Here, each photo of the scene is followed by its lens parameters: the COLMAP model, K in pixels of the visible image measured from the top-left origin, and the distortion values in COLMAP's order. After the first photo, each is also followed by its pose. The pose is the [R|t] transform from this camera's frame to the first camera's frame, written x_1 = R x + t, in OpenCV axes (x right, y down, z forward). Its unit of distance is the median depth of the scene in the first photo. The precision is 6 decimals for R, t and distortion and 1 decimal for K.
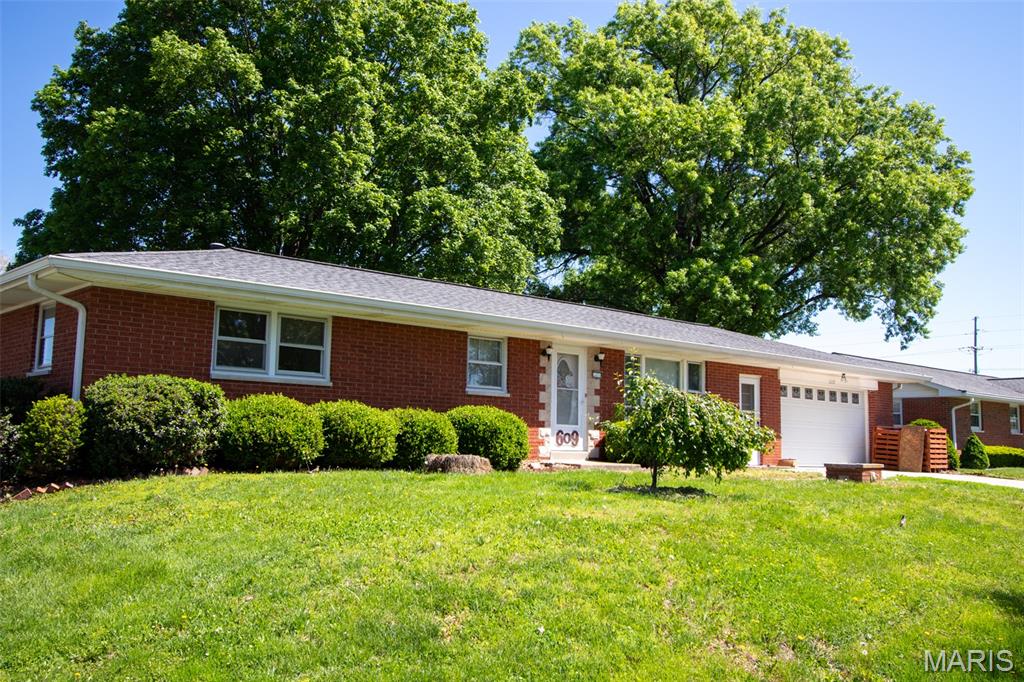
lens RADIAL K [[950.0, 0, 508.5], [0, 950.0, 358.6], [0, 0, 1]] dist [0.014946, 0.015753]
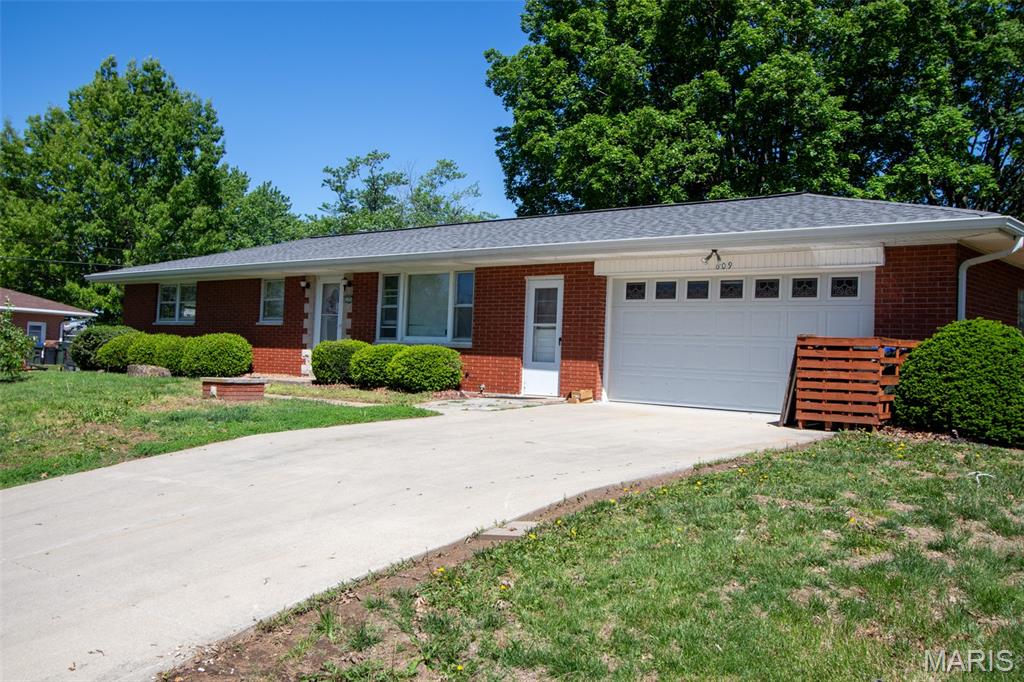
lens RADIAL K [[941.4, 0, 511.1], [0, 941.4, 340.2], [0, 0, 1]] dist [0.002949, 0.002083]
pose [[0.127414, -0.046712, -0.990749, 1.177383], [0.045209, 0.998126, -0.041246, 0.116400], [0.990819, -0.039536, 0.129287, 1.058731]]
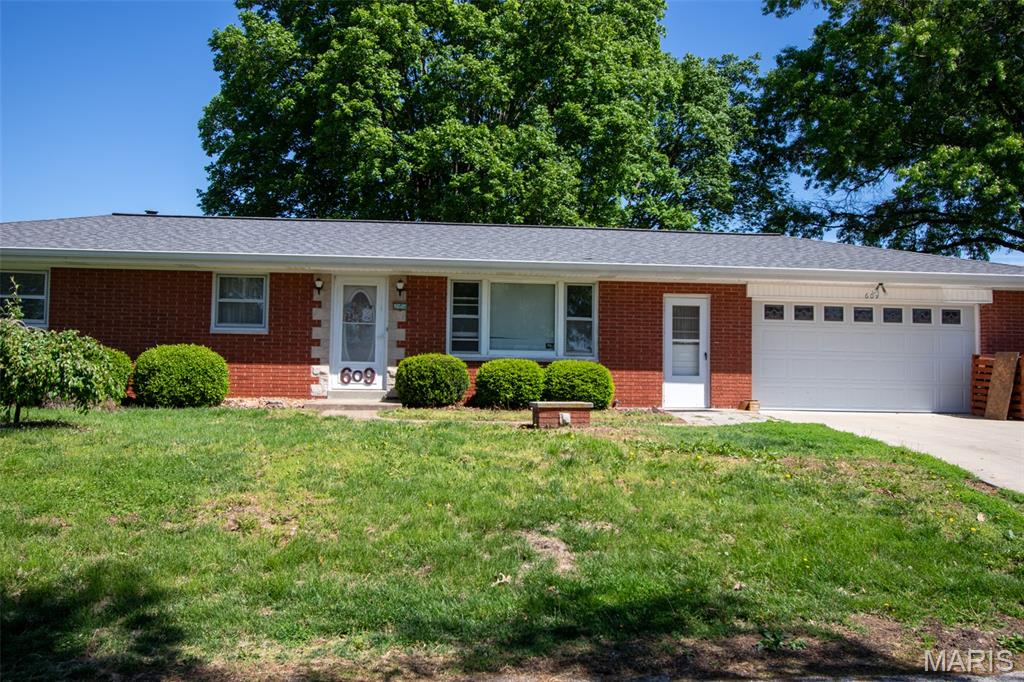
lens RADIAL K [[950.0, 0, 508.5], [0, 950.0, 358.6], [0, 0, 1]] dist [0.014946, 0.015753]
pose [[0.798531, -0.035749, -0.600891, 0.728902], [0.057264, 0.998219, 0.016712, 0.058773], [0.599223, -0.047754, 0.799156, 0.341854]]
